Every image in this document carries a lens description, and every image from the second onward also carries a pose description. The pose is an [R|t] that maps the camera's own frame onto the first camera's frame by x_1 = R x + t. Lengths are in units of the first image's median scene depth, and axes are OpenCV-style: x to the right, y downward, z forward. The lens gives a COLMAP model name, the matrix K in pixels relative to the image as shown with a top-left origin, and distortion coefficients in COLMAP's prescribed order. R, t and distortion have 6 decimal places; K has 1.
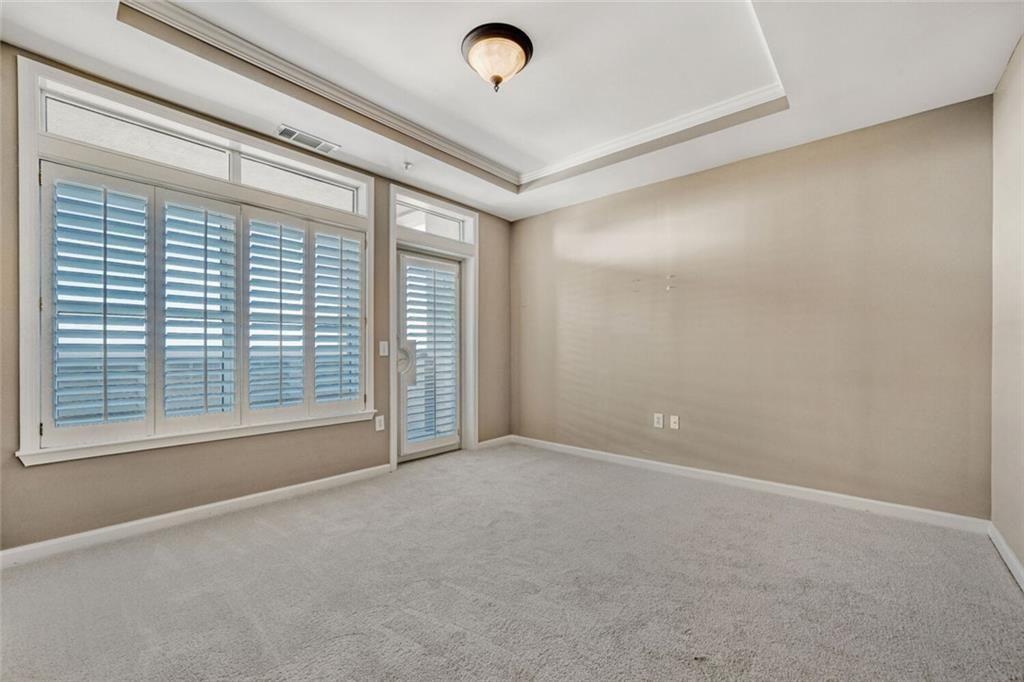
lens RADIAL K [[418.3, 0, 512.1], [0, 418.3, 347.4], [0, 0, 1]] dist [-0.000418, 0.000090]
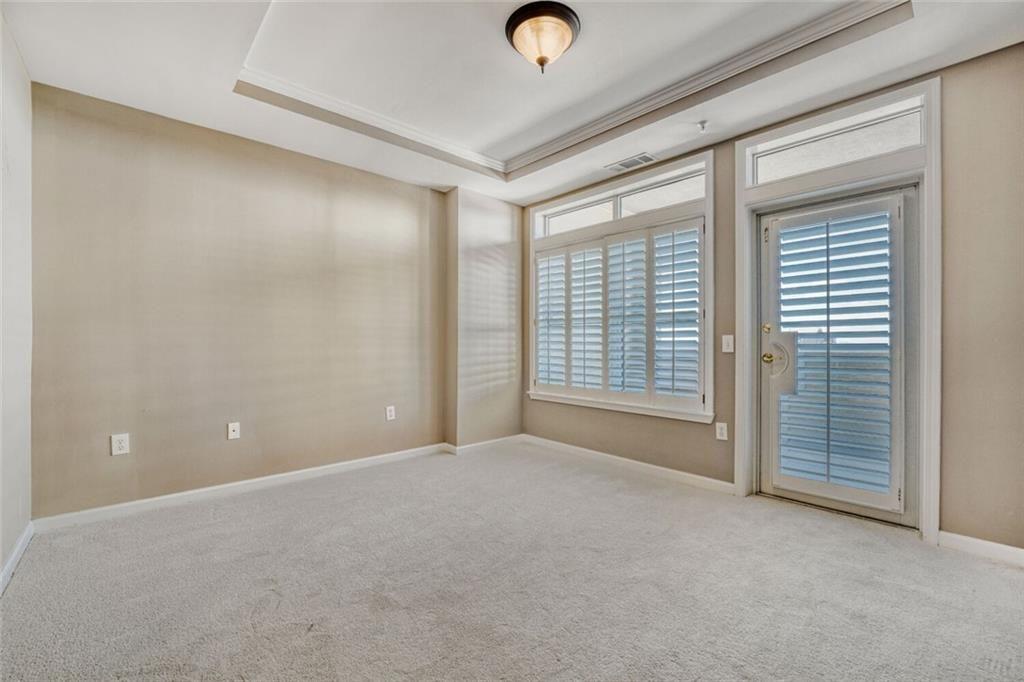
lens RADIAL K [[431.7, 0, 512.0], [0, 431.7, 341.0], [0, 0, 1]] dist [-0.007526, 0.000160]
pose [[-0.115635, -0.010862, -0.993232, 0.615140], [-0.003087, 0.999939, -0.010576, 0.008339], [0.993287, 0.001843, -0.115661, 0.687644]]
